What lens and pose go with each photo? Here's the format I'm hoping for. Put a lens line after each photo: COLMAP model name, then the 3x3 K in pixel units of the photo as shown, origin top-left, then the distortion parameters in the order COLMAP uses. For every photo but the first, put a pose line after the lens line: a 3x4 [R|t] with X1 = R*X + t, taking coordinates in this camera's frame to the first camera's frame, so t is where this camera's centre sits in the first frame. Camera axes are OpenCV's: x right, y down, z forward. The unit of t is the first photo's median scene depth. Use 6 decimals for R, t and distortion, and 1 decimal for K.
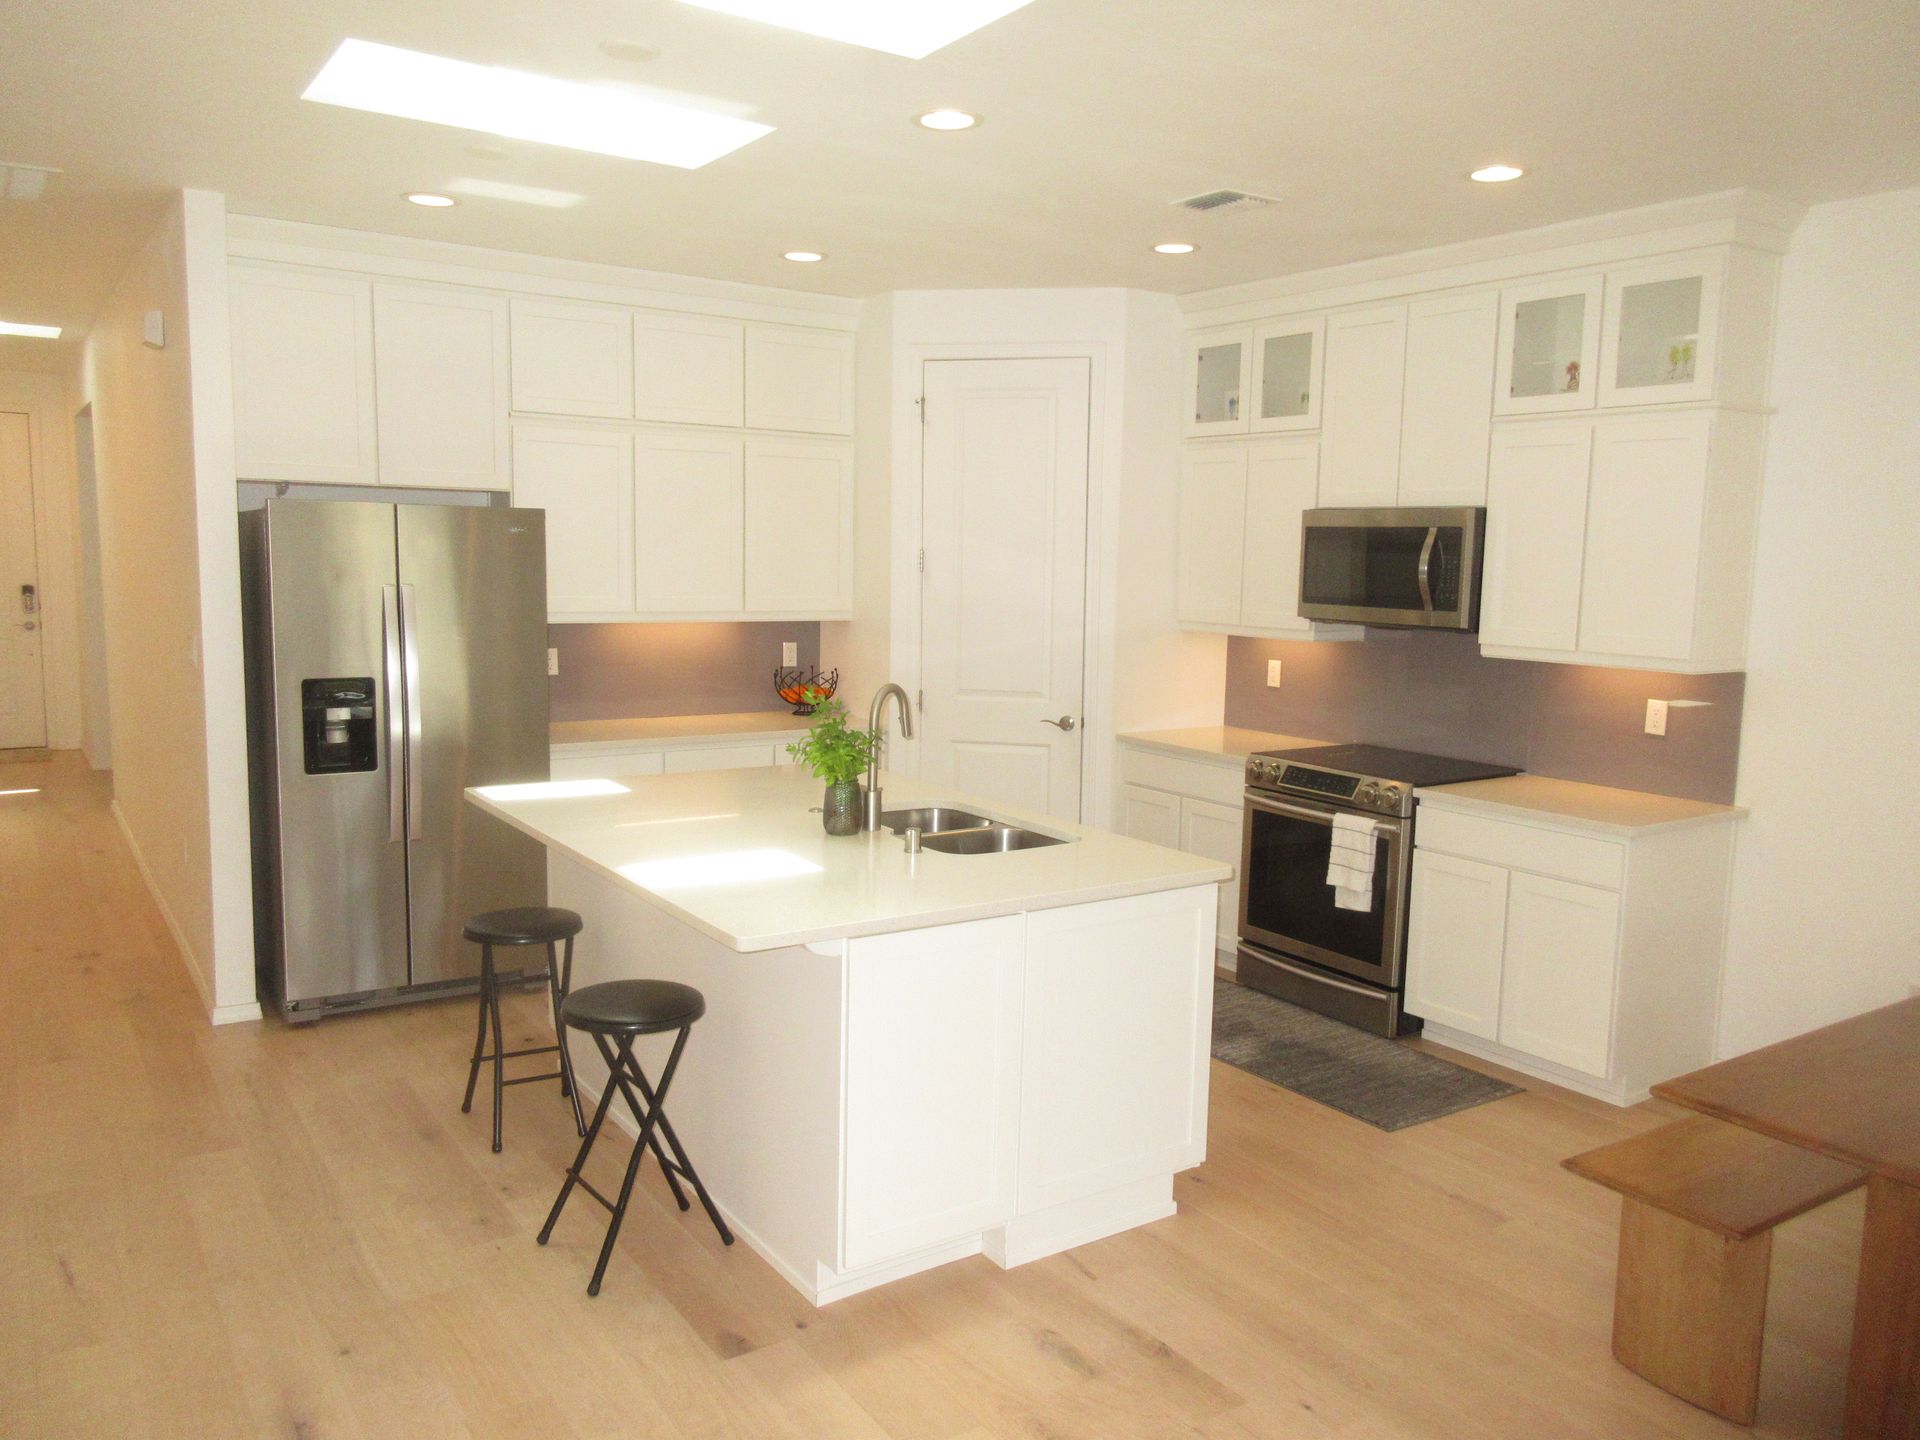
lens RADIAL K [[1425.2, 0, 960.0], [0, 1425.2, 720.0], [0, 0, 1]] dist [0.008897, 0.008002]
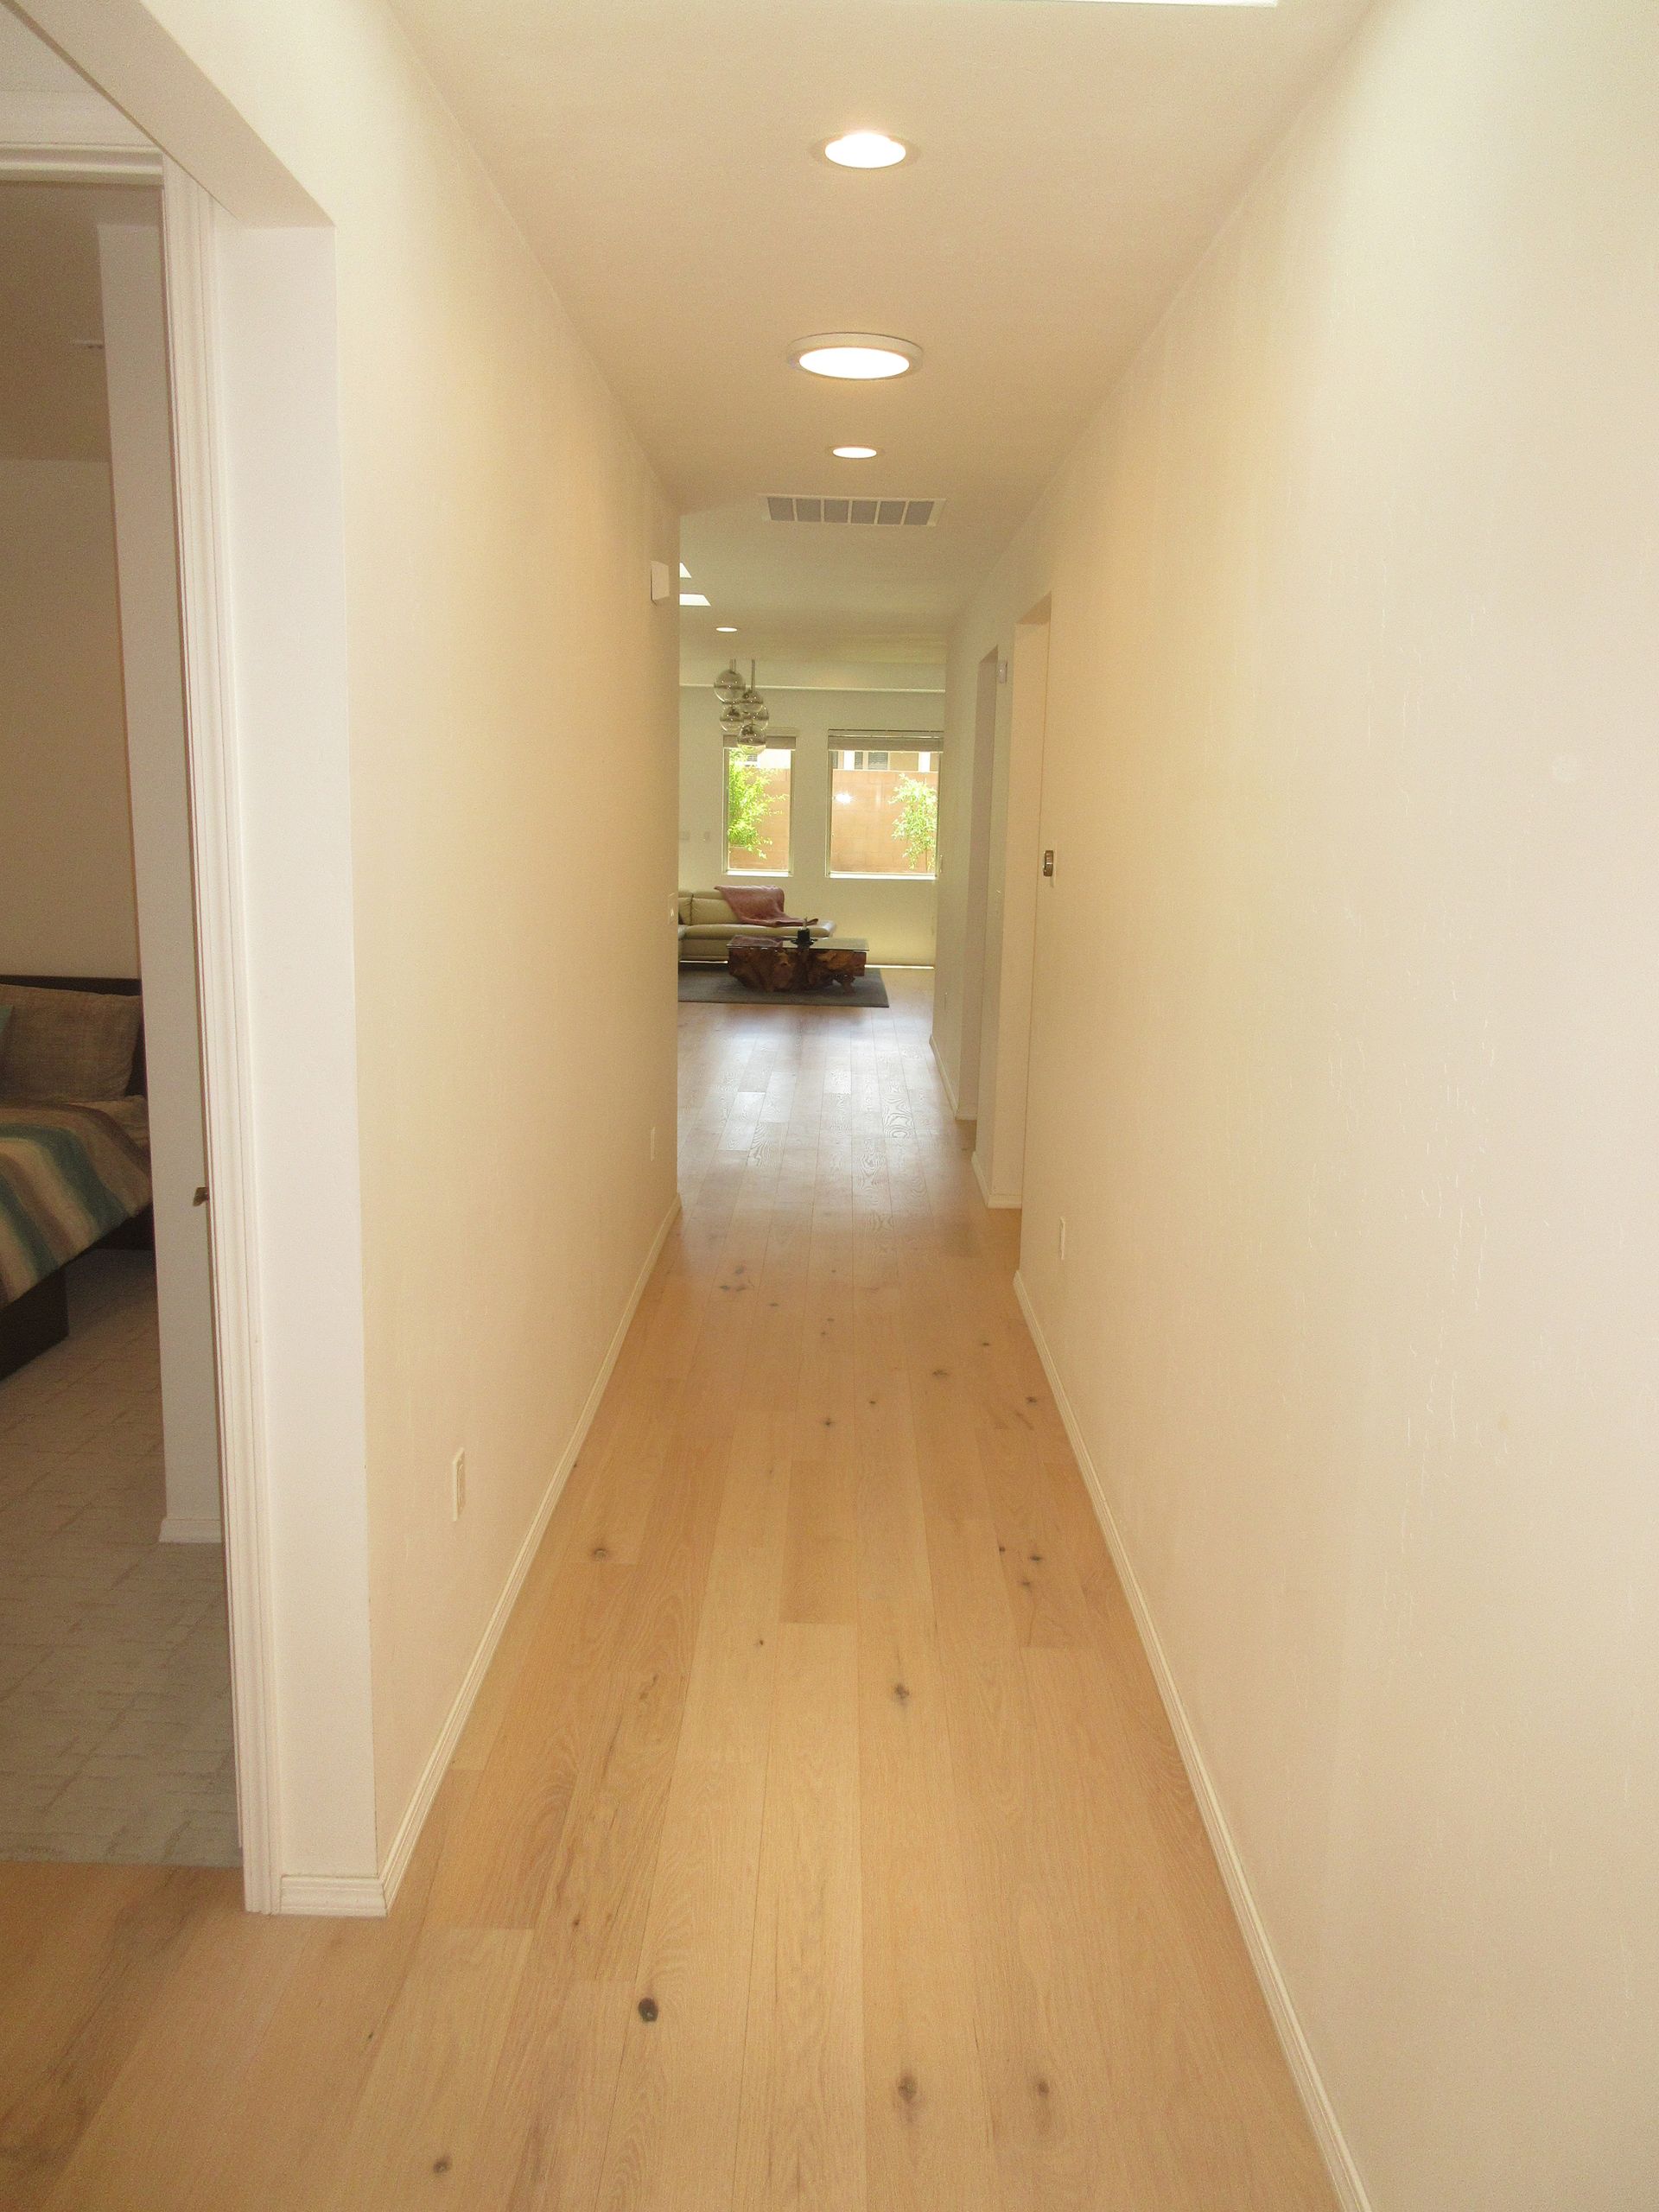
lens RADIAL K [[1641.9, 0, 829.5], [0, 1641.9, 1106.0], [0, 0, 1]] dist [0.008897, 0.008002]
pose [[-0.819281, -0.147169, 0.554184, -0.656458], [0.027705, 0.955212, 0.294623, -0.132508], [-0.572723, 0.256733, -0.778510, 0.940797]]
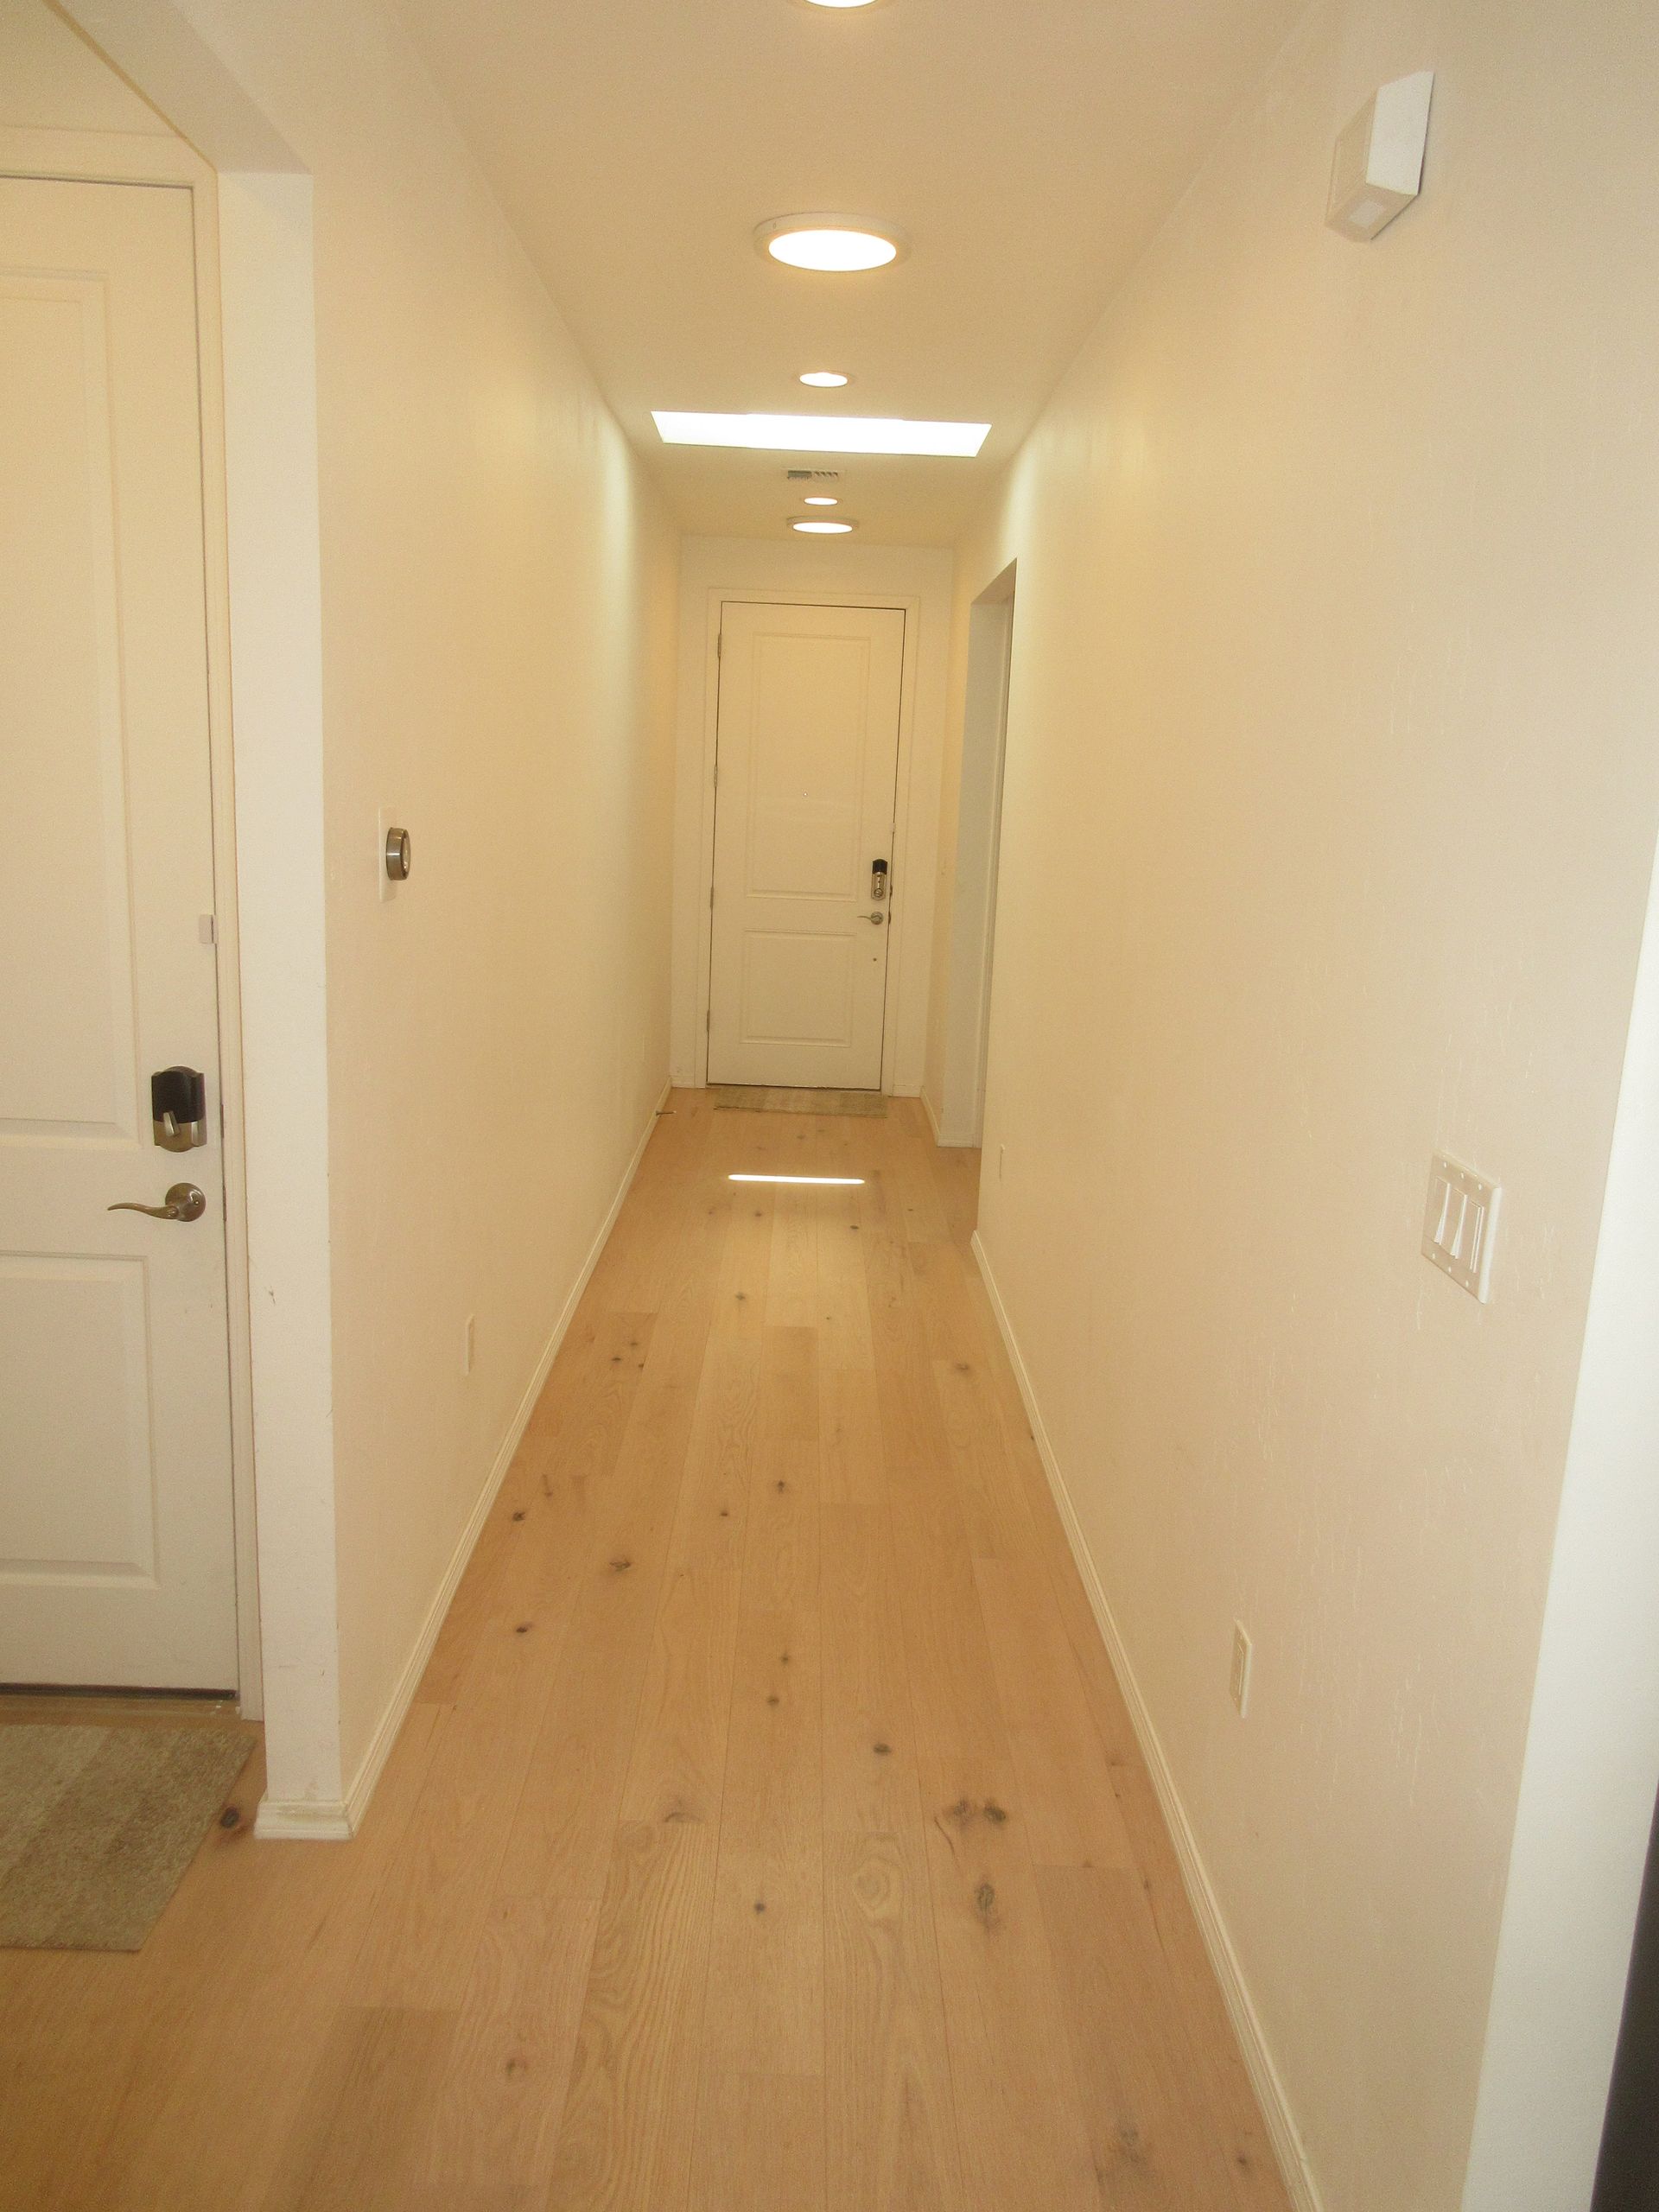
lens RADIAL K [[1641.9, 0, 829.5], [0, 1641.9, 1106.0], [0, 0, 1]] dist [0.008897, 0.008002]
pose [[0.831728, 0.125115, -0.540902, -0.223041], [-0.092273, 0.991878, 0.087545, -0.043038], [0.547462, -0.022903, 0.836517, 0.313511]]
